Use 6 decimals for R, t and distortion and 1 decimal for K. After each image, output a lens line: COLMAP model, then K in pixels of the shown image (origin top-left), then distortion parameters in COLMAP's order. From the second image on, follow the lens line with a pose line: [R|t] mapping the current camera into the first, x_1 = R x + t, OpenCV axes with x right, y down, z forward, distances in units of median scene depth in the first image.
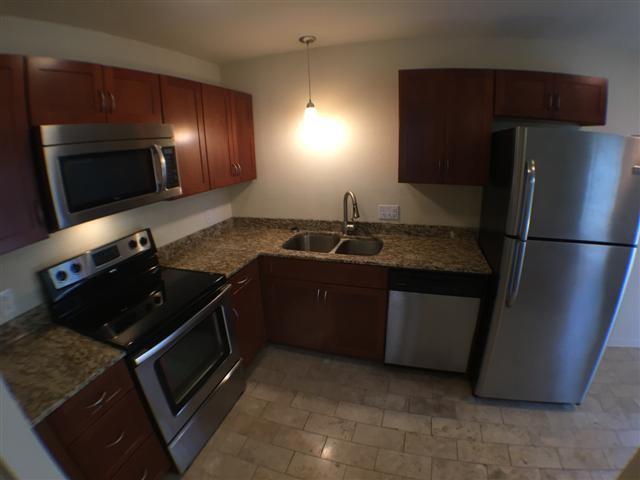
lens RADIAL K [[305.2, 0, 312.9], [0, 305.2, 236.6], [0, 0, 1]] dist [-0.175215, 0.030658]
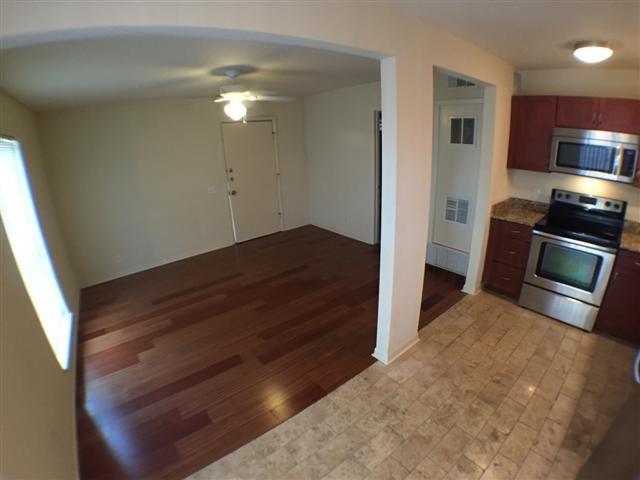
lens RADIAL K [[303.3, 0, 317.7], [0, 303.3, 236.7], [0, 0, 1]] dist [-0.148401, 0.018980]
pose [[-0.553366, 0.338626, -0.760999, 1.164774], [-0.197738, 0.834106, 0.514944, -0.182912], [0.809127, 0.435431, -0.394607, 0.256920]]
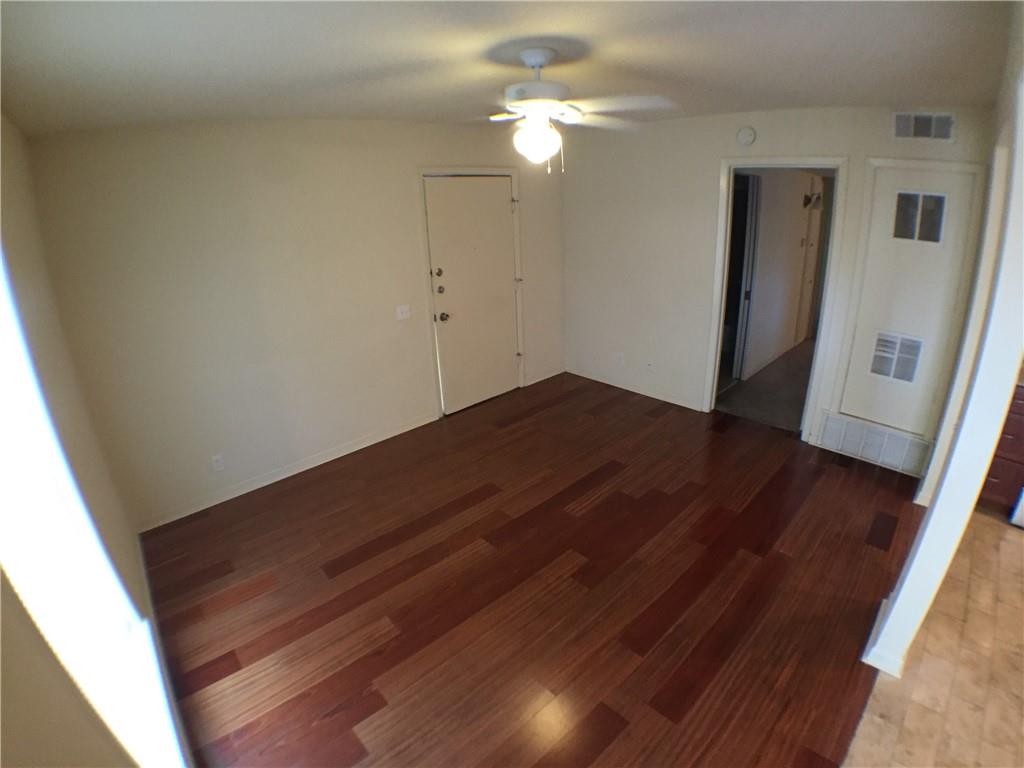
lens RADIAL K [[479.2, 0, 512.0], [0, 479.2, 384.0], [0, 0, 1]] dist [-0.137309, 0.015684]
pose [[-0.470168, 0.369790, -0.801372, 1.111082], [-0.234246, 0.823142, 0.517268, 0.041905], [0.850924, 0.430921, -0.300393, -0.423377]]
